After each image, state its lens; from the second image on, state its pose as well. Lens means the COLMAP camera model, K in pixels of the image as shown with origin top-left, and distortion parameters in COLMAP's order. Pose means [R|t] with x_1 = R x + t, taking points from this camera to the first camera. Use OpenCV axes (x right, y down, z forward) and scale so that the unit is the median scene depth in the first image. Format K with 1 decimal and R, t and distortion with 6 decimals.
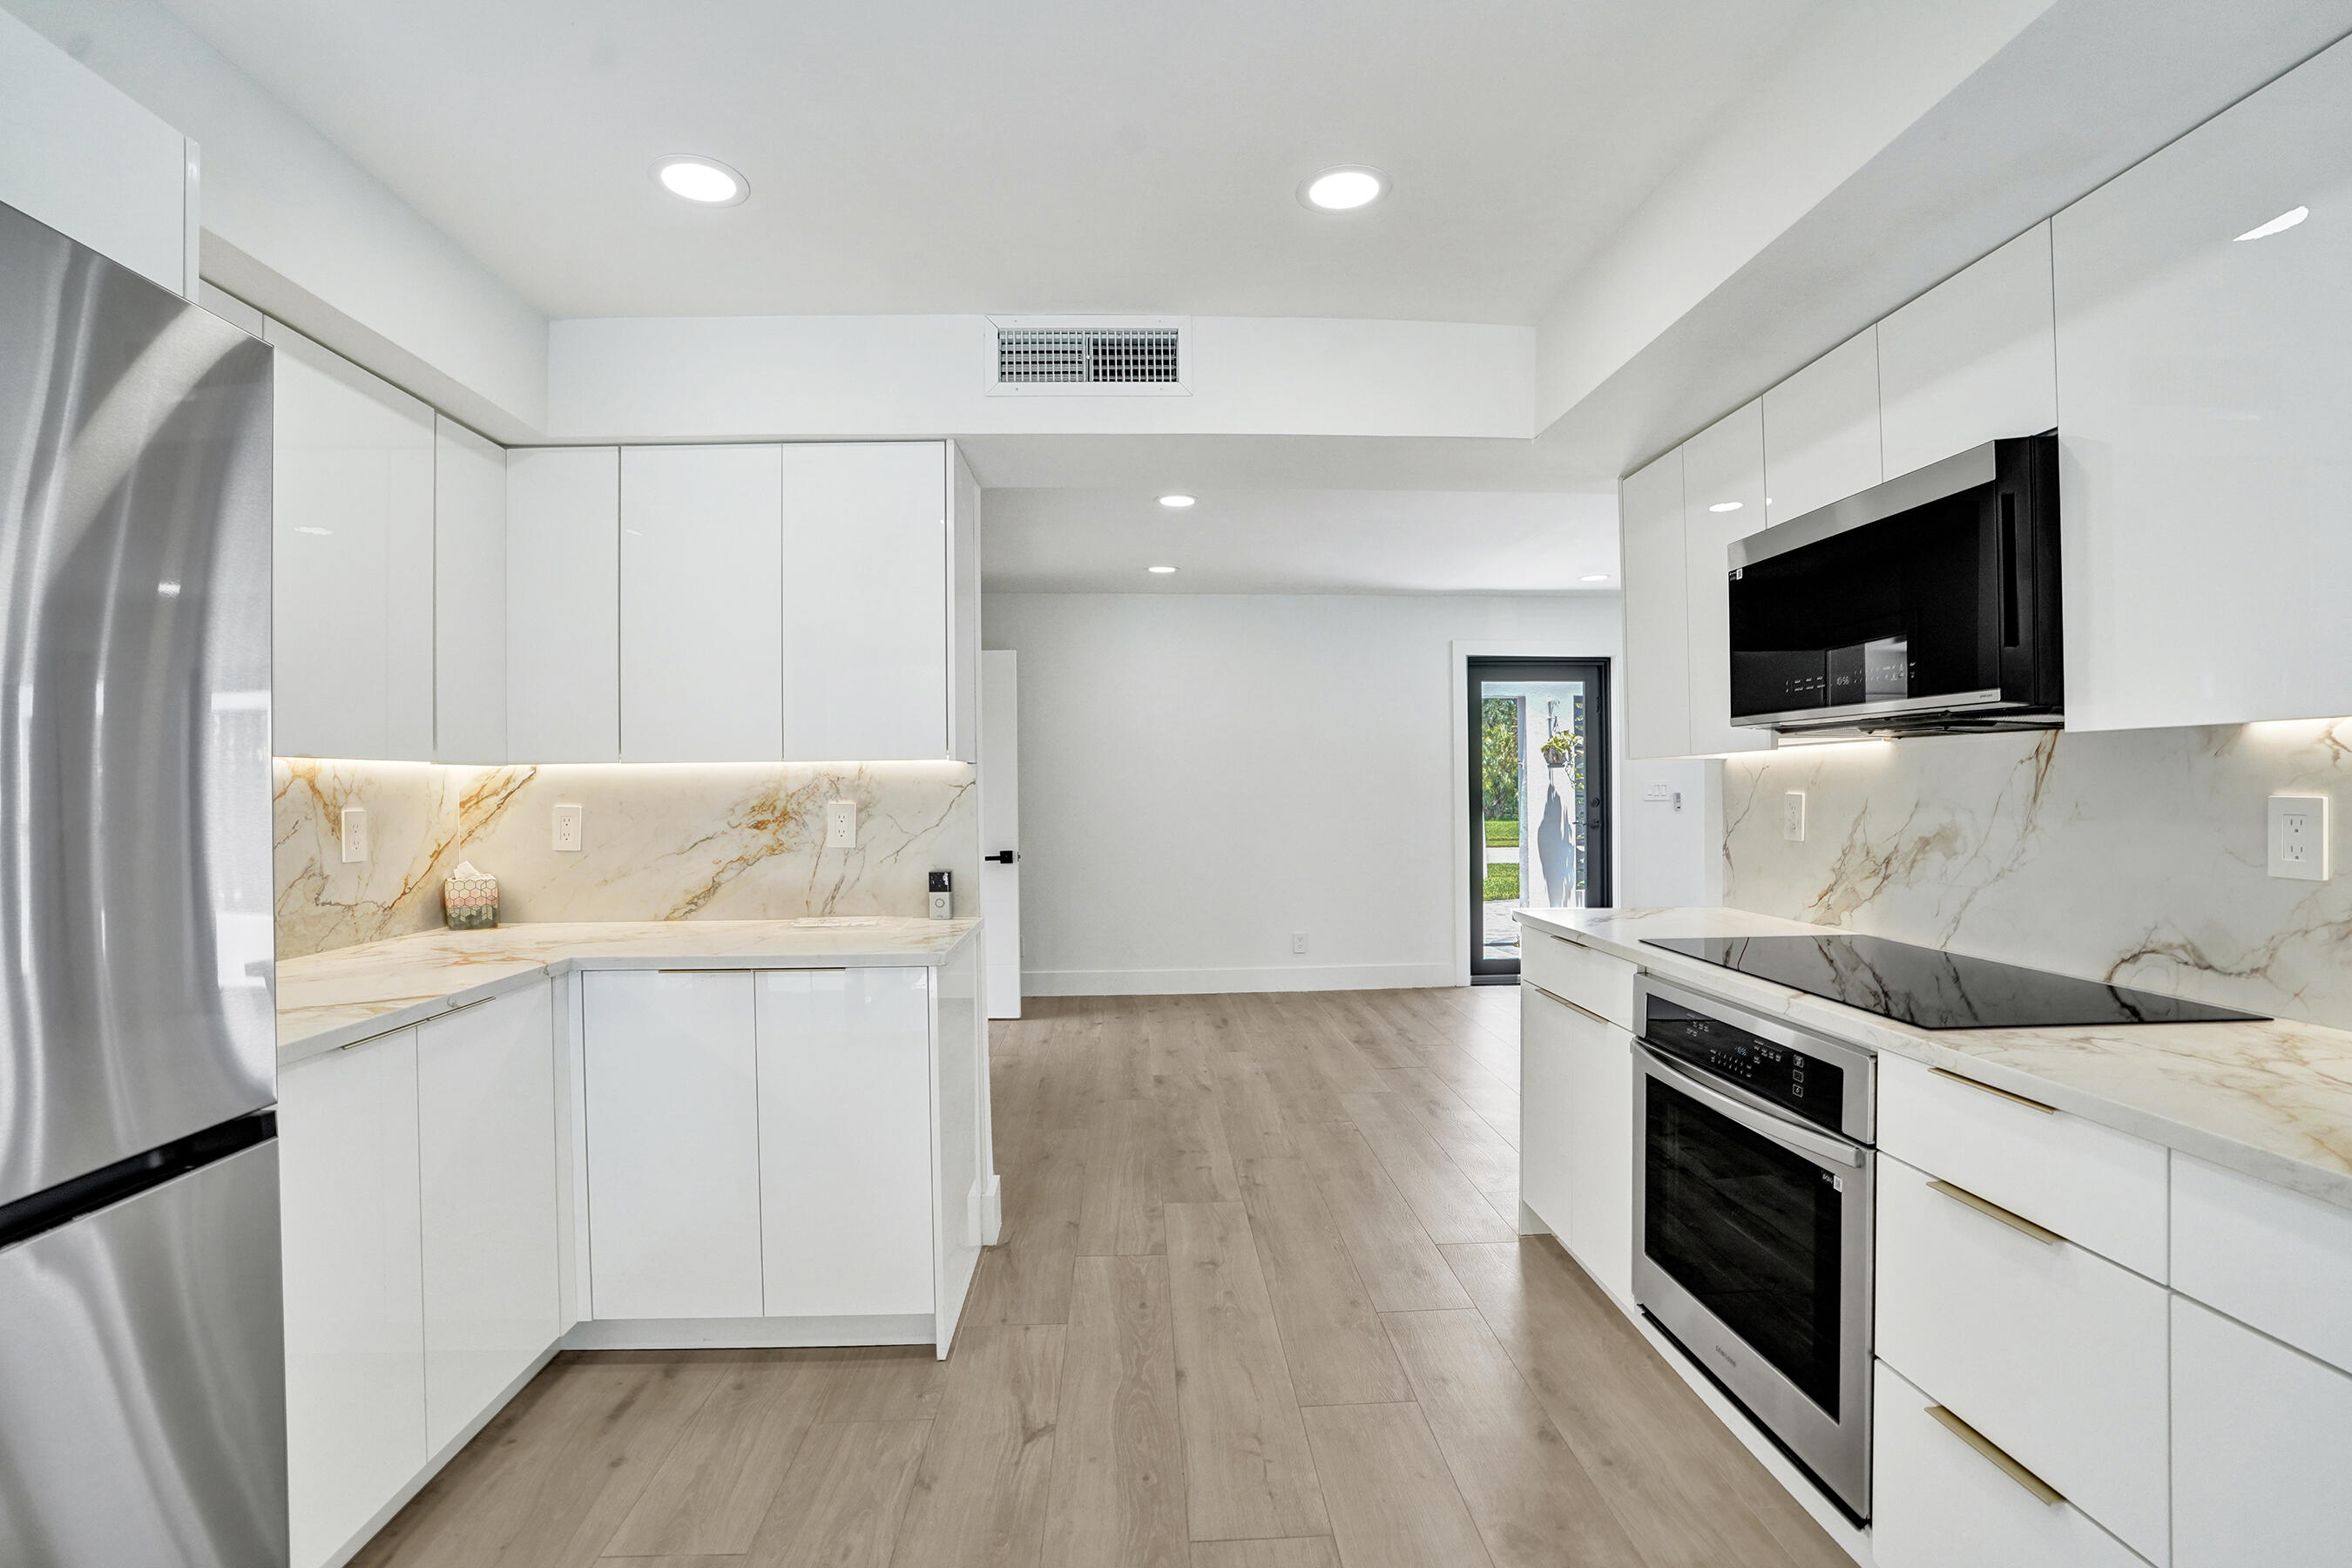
lens RADIAL K [[1096.9, 0, 1175.2], [0, 1096.9, 776.9], [0, 0, 1]] dist [-0.057596, 0.029465]
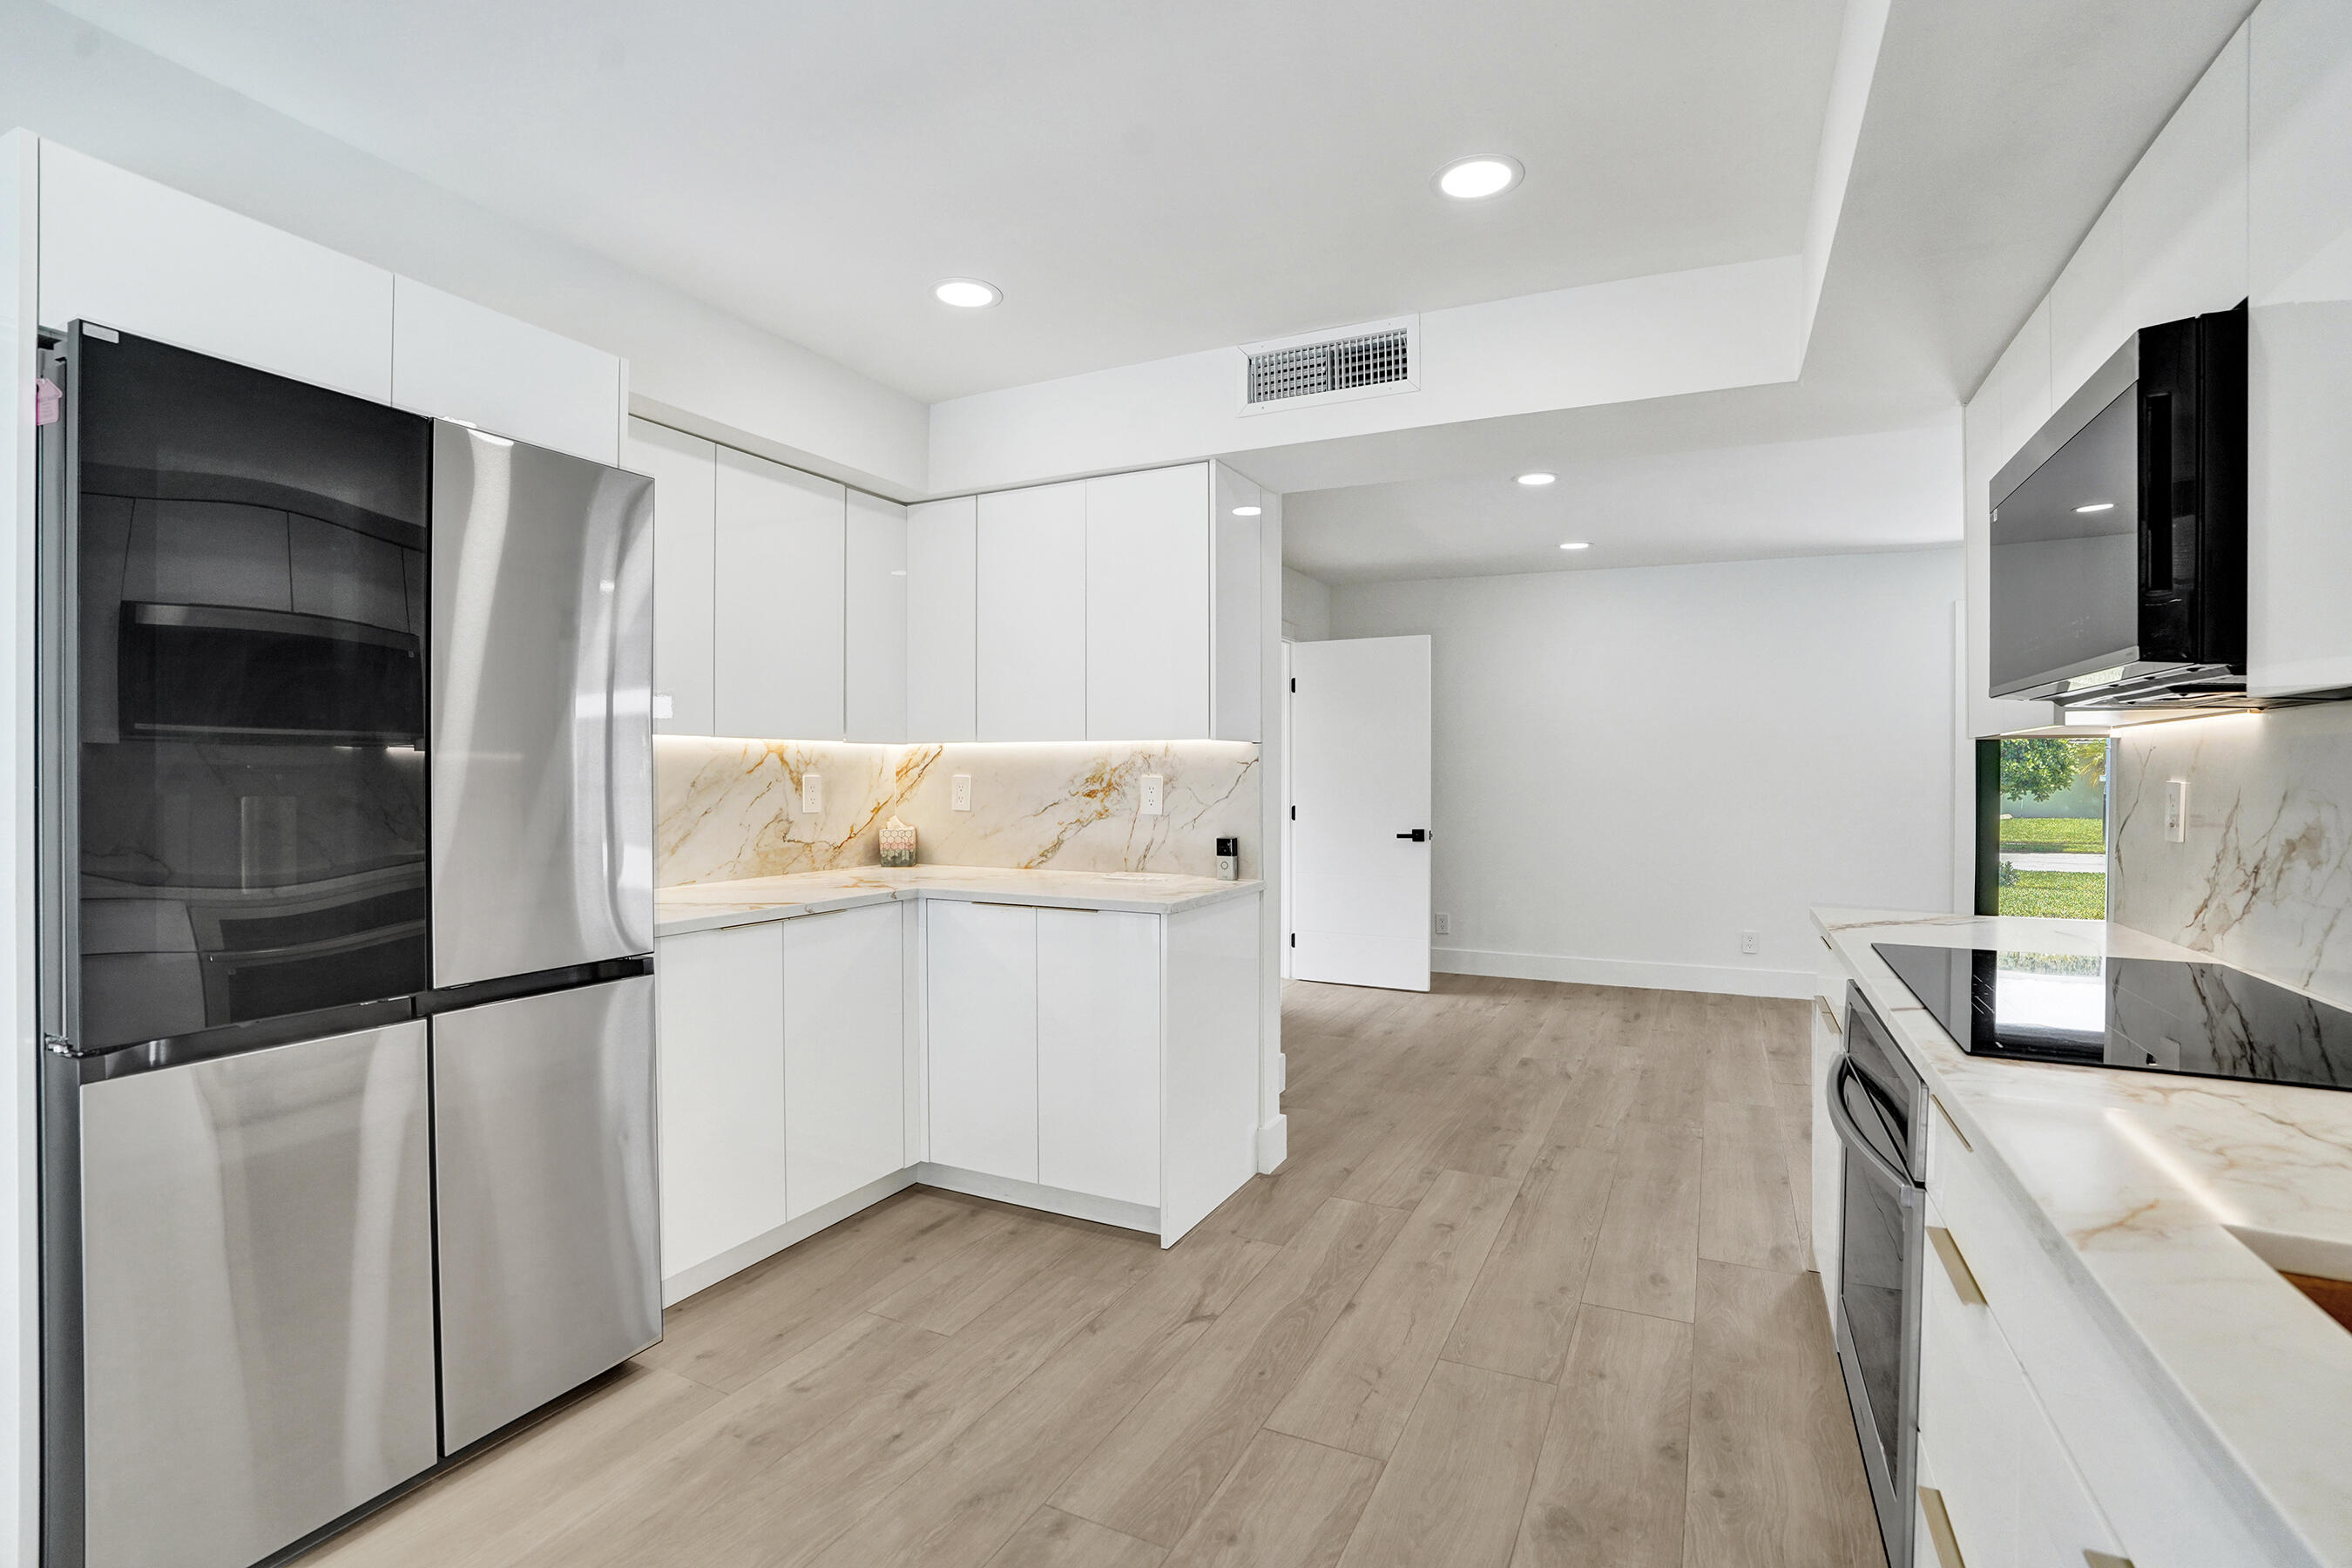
lens RADIAL K [[1082.9, 0, 1178.8], [0, 1082.9, 772.1], [0, 0, 1]] dist [-0.062738, 0.045498]
pose [[0.882235, 0.012610, -0.470640, 0.297147], [-0.007344, 0.999888, 0.013024, 0.004053], [0.470751, -0.008034, 0.882229, -0.017925]]
